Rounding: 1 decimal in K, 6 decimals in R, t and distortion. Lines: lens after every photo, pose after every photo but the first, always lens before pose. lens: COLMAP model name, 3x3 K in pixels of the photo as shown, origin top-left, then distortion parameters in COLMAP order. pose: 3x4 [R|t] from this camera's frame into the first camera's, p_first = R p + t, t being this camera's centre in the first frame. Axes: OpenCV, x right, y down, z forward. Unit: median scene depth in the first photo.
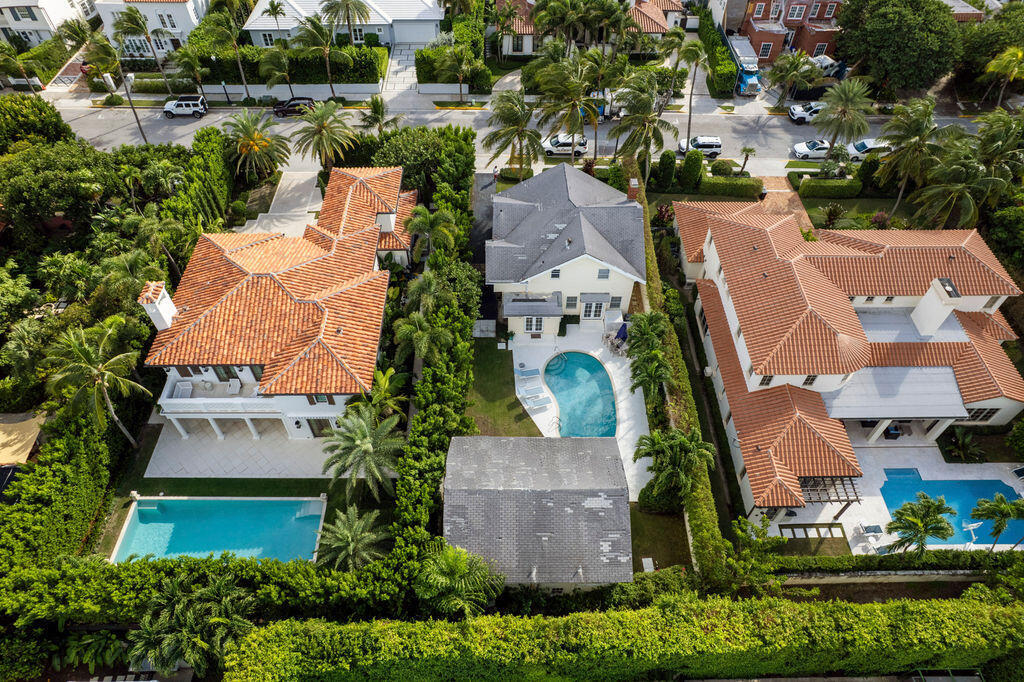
lens RADIAL K [[642.5, 0, 512.0], [0, 642.5, 341.0], [0, 0, 1]] dist [-0.000715, 0.000215]
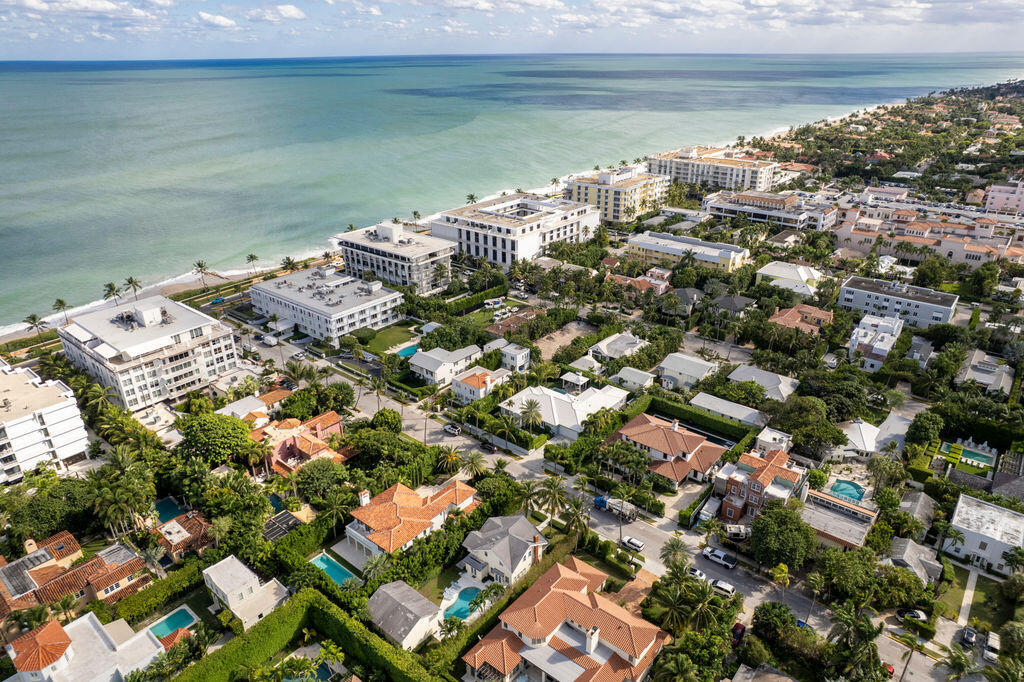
lens RADIAL K [[642.5, 0, 512.0], [0, 642.5, 341.0], [0, 0, 1]] dist [-0.000715, 0.000215]
pose [[0.766243, 0.255236, -0.589683, 1.594788], [-0.485048, 0.831663, -0.270305, -0.191348], [0.421427, 0.493144, 0.761058, -1.395088]]
